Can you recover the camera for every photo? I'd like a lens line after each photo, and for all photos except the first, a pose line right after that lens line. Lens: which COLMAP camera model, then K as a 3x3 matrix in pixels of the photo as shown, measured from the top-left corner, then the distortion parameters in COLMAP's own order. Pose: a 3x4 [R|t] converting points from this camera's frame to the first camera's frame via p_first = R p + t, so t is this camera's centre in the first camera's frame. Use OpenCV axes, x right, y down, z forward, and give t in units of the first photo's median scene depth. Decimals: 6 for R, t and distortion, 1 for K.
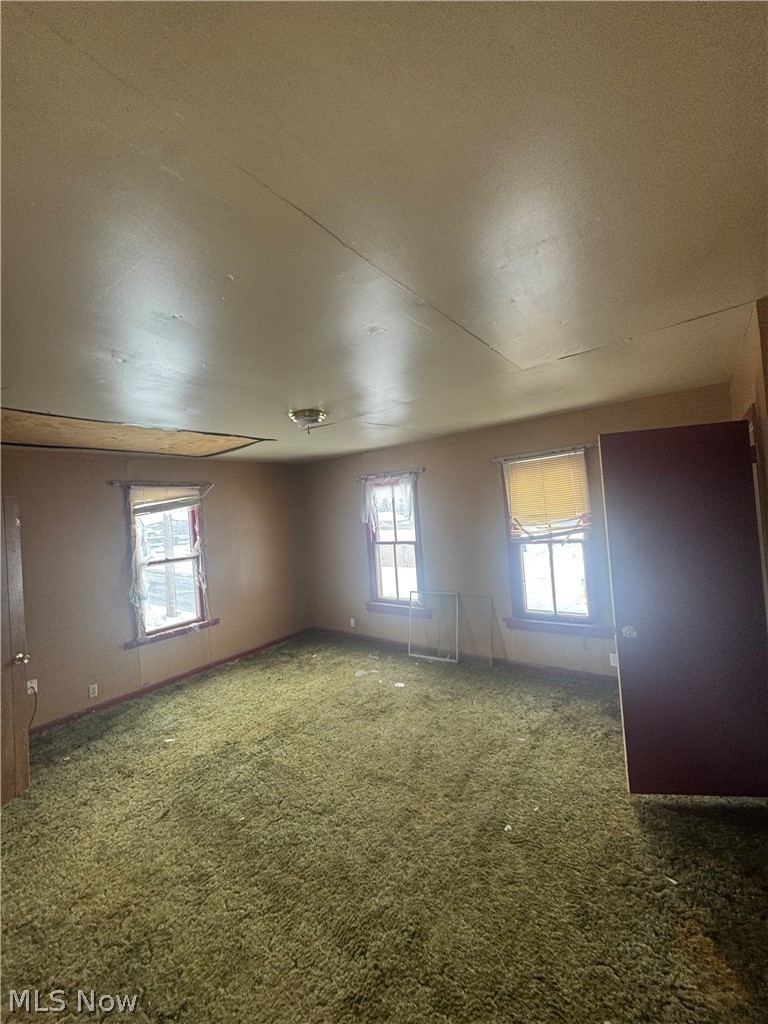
lens RADIAL K [[409.1, 0, 383.7], [0, 409.1, 510.5], [0, 0, 1]] dist [-0.002602, 0.000860]
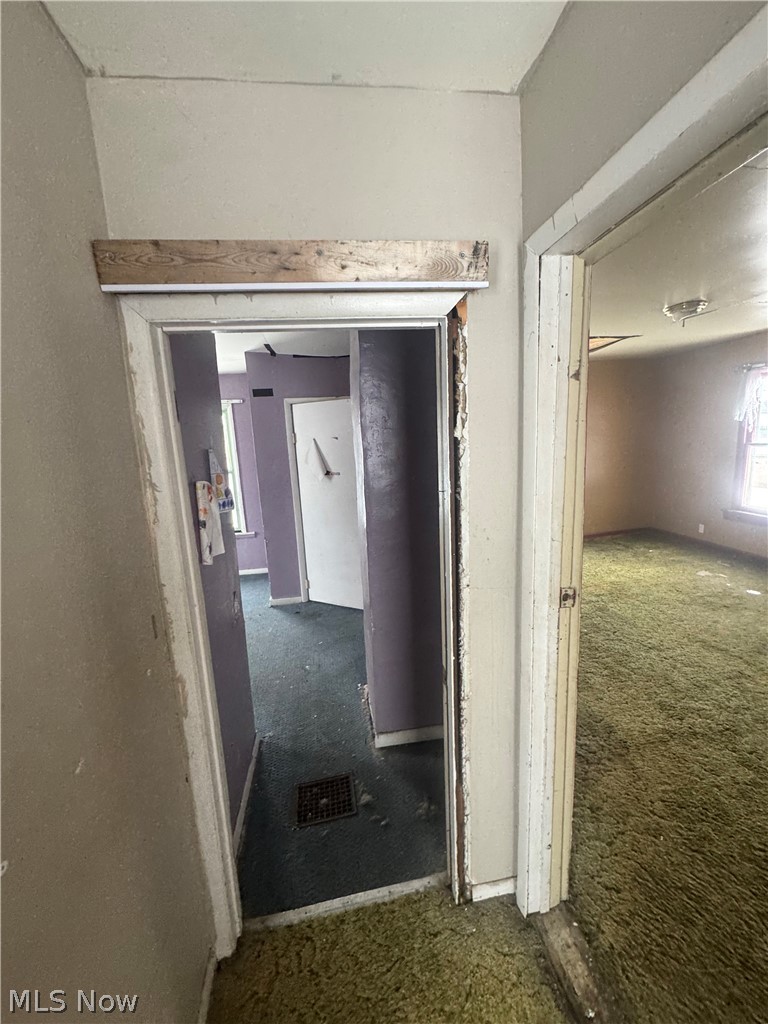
lens RADIAL K [[409.1, 0, 385.2], [0, 409.1, 512.3], [0, 0, 1]] dist [-0.002602, 0.000860]
pose [[0.733214, 0.149720, -0.663311, 0.013268], [0.009189, 0.973189, 0.229822, 0.017738], [0.679936, -0.174604, 0.712181, -0.244781]]
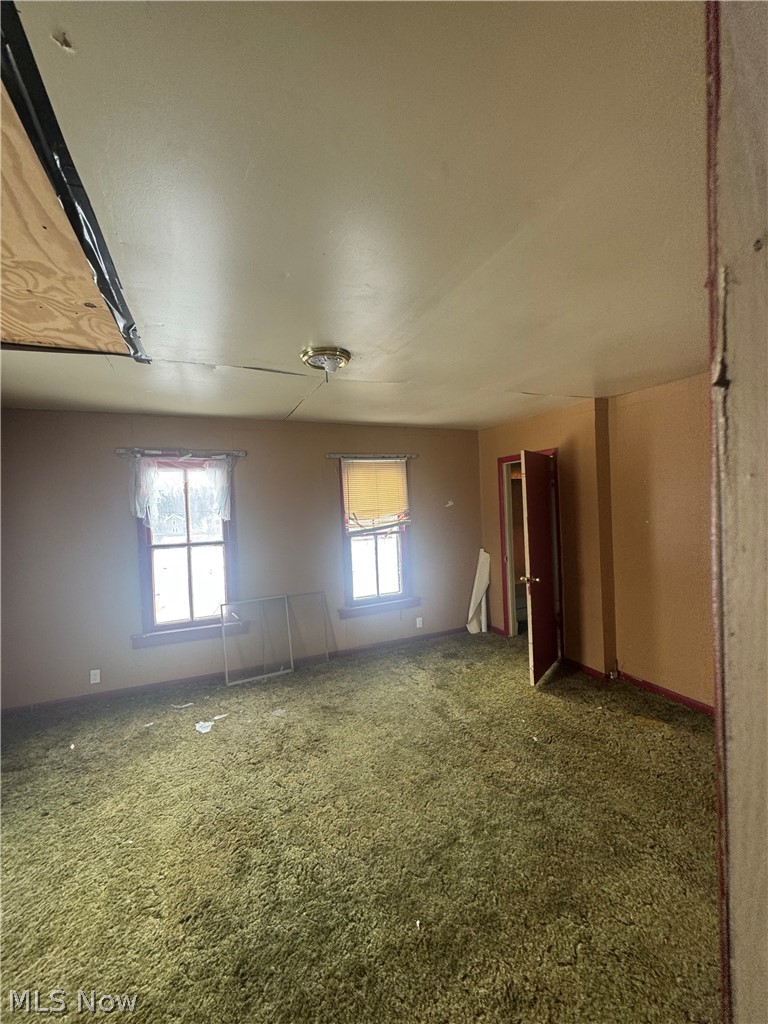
lens RADIAL K [[409.1, 0, 384.6], [0, 409.1, 513.4], [0, 0, 1]] dist [-0.002602, 0.000860]
pose [[0.480019, 0.032307, 0.876663, -0.612463], [-0.008202, 0.999443, -0.032340, 0.057578], [-0.877220, 0.008334, 0.480017, 0.442042]]
